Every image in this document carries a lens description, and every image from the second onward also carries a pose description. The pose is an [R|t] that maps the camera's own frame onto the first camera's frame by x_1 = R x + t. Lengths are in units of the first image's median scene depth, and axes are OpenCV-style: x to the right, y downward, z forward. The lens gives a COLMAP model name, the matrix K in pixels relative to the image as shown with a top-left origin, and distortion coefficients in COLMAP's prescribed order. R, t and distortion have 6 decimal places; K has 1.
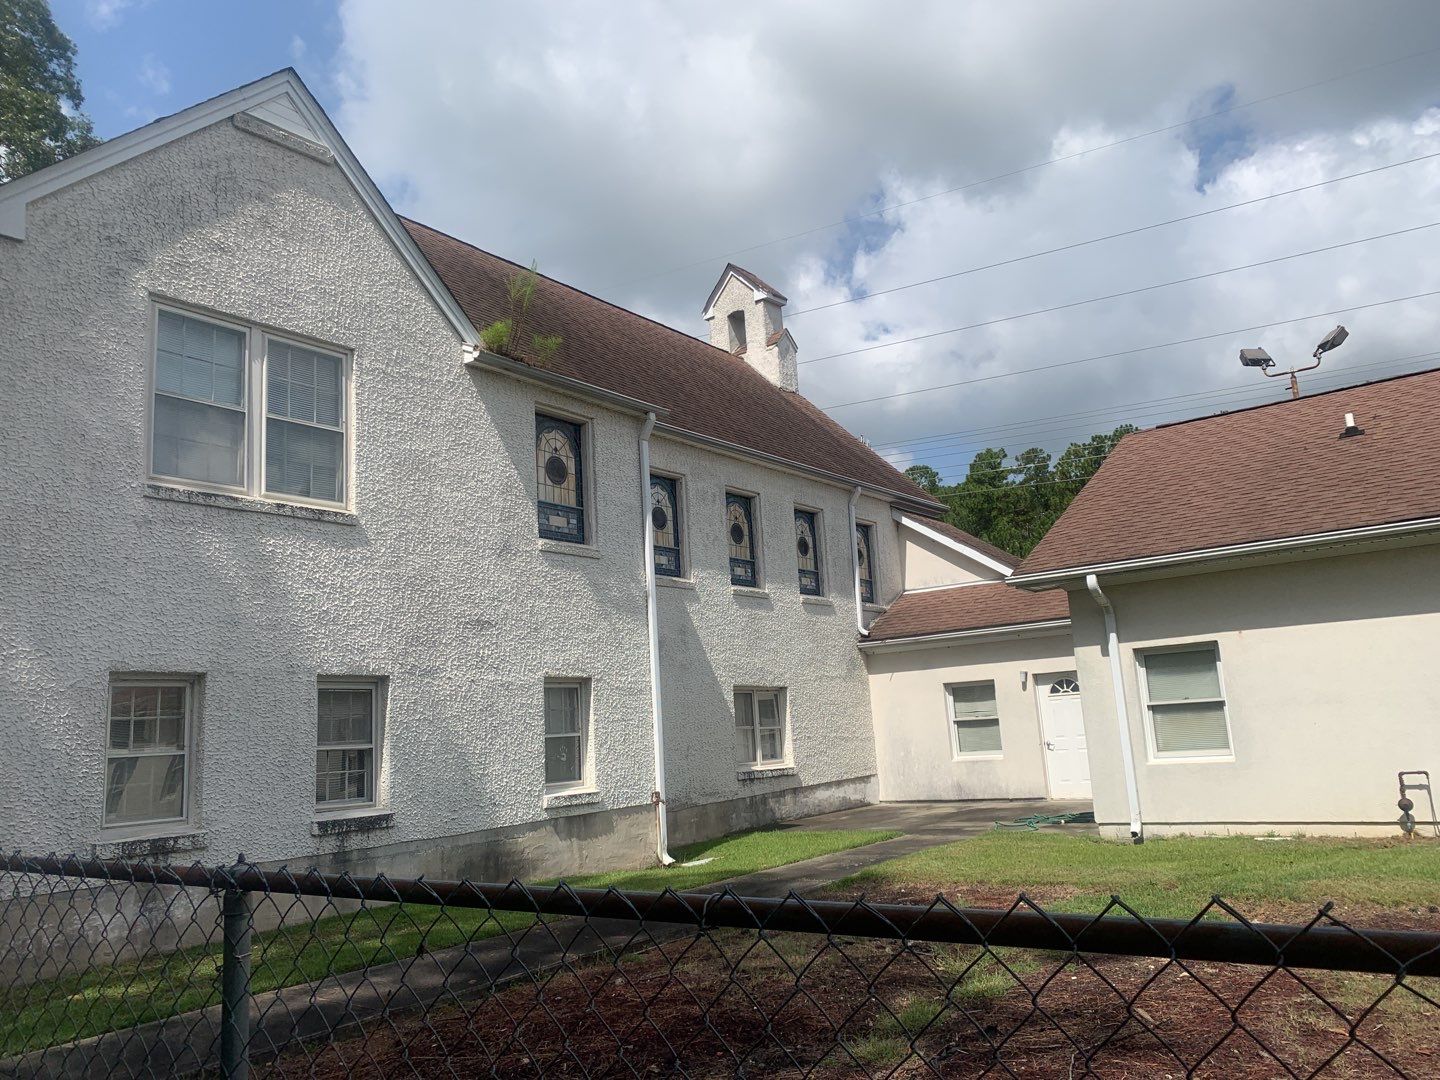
lens RADIAL K [[1097.3, 0, 714.1], [0, 1097.3, 529.5], [0, 0, 1]] dist [0.016170, -0.009845]
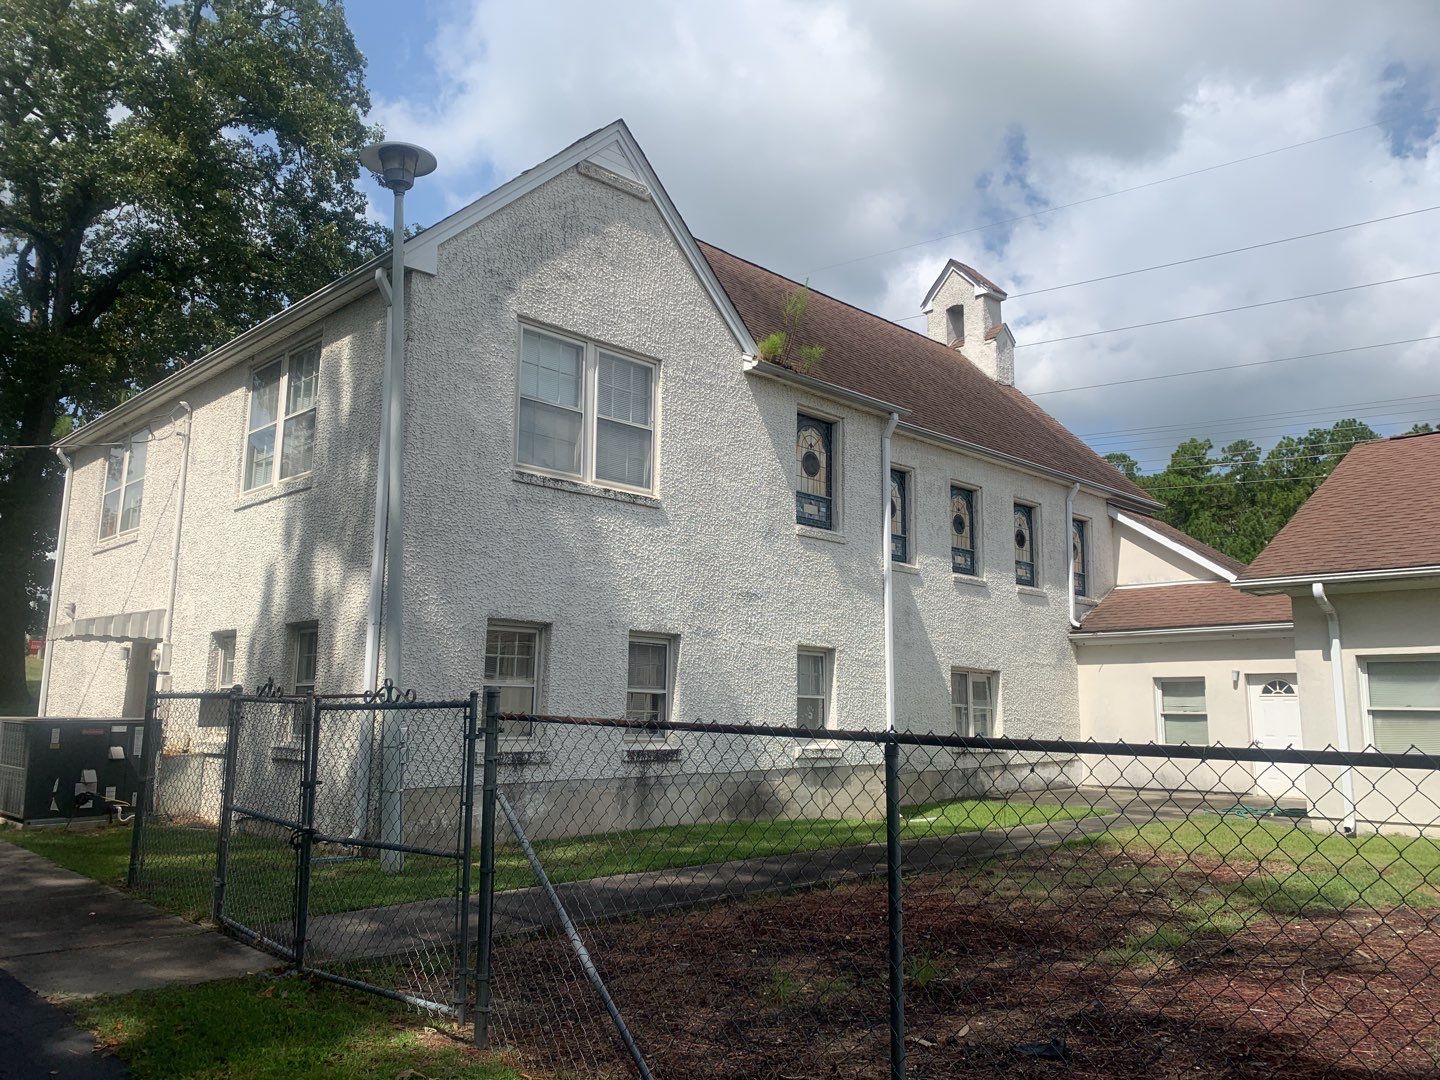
lens RADIAL K [[1092.0, 0, 713.4], [0, 1092.0, 531.3], [0, 0, 1]] dist [0.061890, -0.087510]
pose [[0.986293, 0.048977, -0.157568, -0.066341], [-0.045099, 0.998587, 0.028091, -0.012270], [0.158721, -0.020600, 0.987109, -0.140394]]
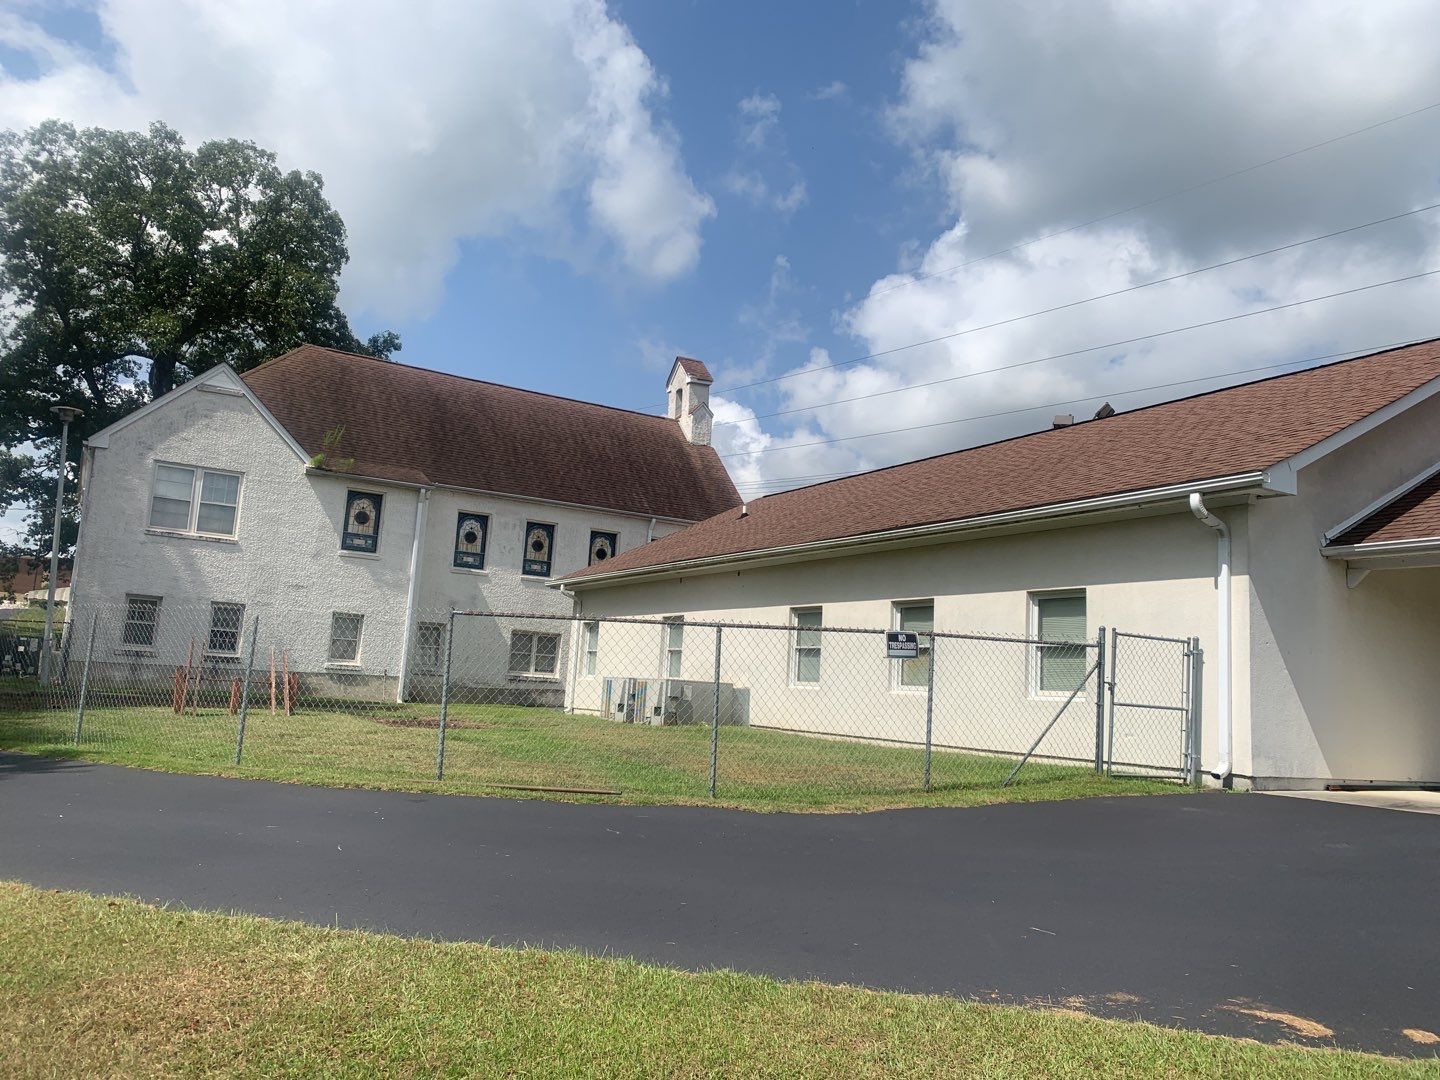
lens RADIAL K [[1092.0, 0, 713.4], [0, 1092.0, 531.3], [0, 0, 1]] dist [0.061890, -0.087510]
pose [[0.910848, 0.055836, -0.408948, 1.435938], [-0.039394, 0.998045, 0.048526, -0.167685], [0.410858, -0.028090, 0.911266, -0.722845]]
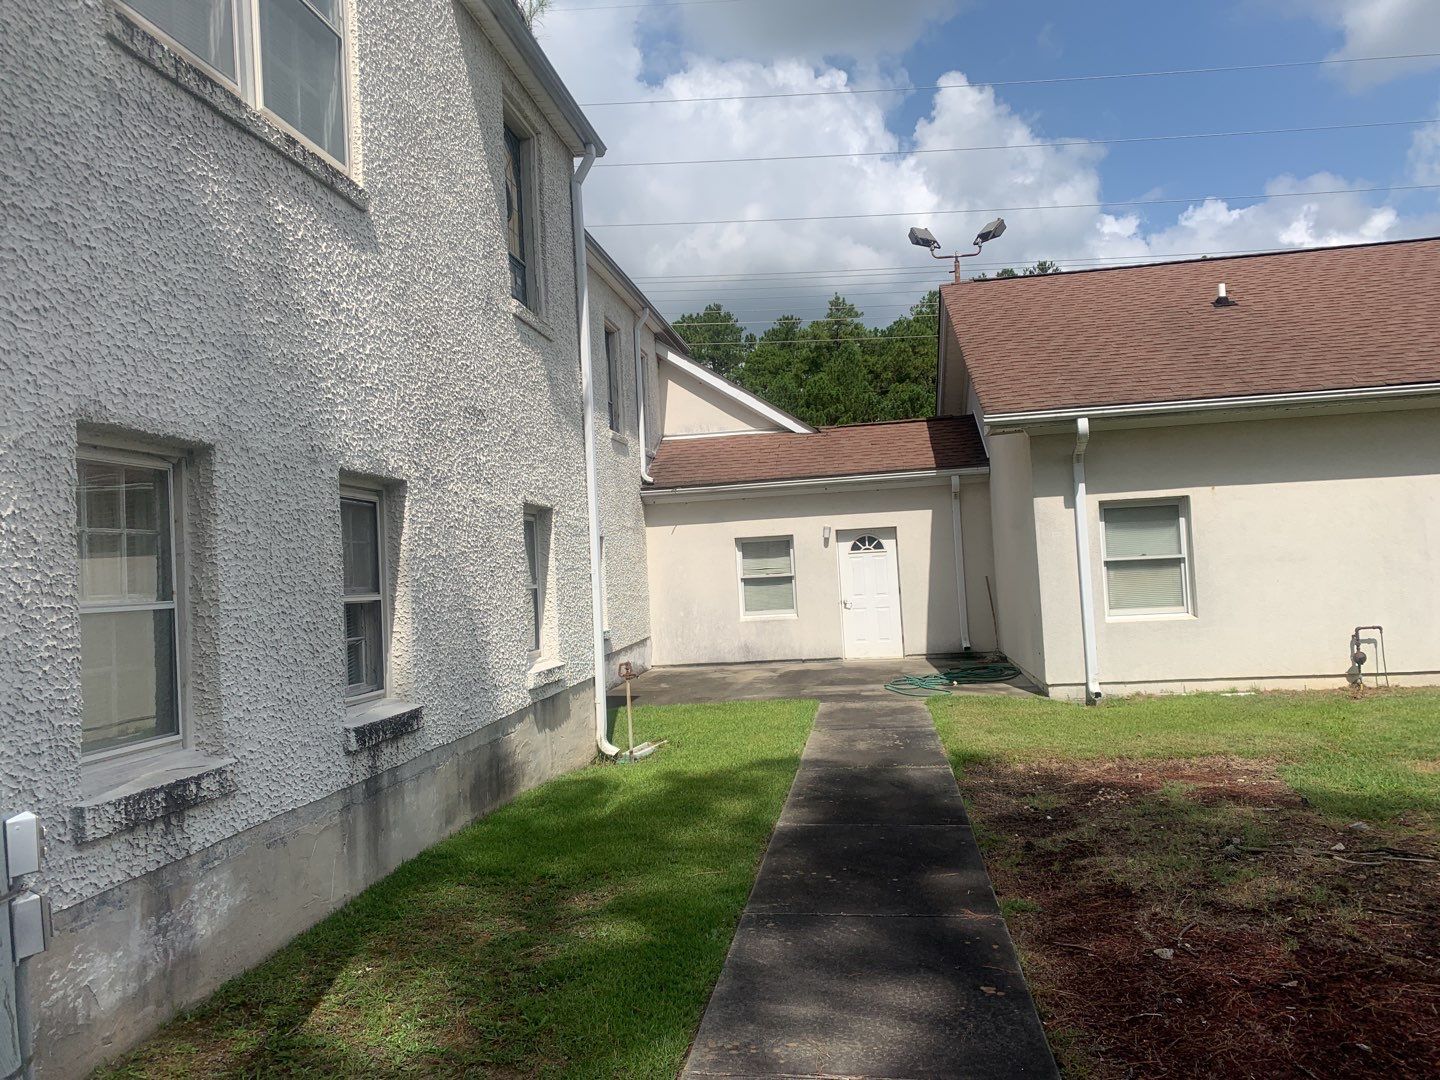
lens RADIAL K [[1092.0, 0, 713.4], [0, 1092.0, 531.3], [0, 0, 1]] dist [0.061890, -0.087510]
pose [[0.884434, 0.032856, 0.465507, -0.357856], [-0.089592, 0.990917, 0.100279, 0.072060], [-0.457984, -0.130396, 0.879345, 0.336043]]
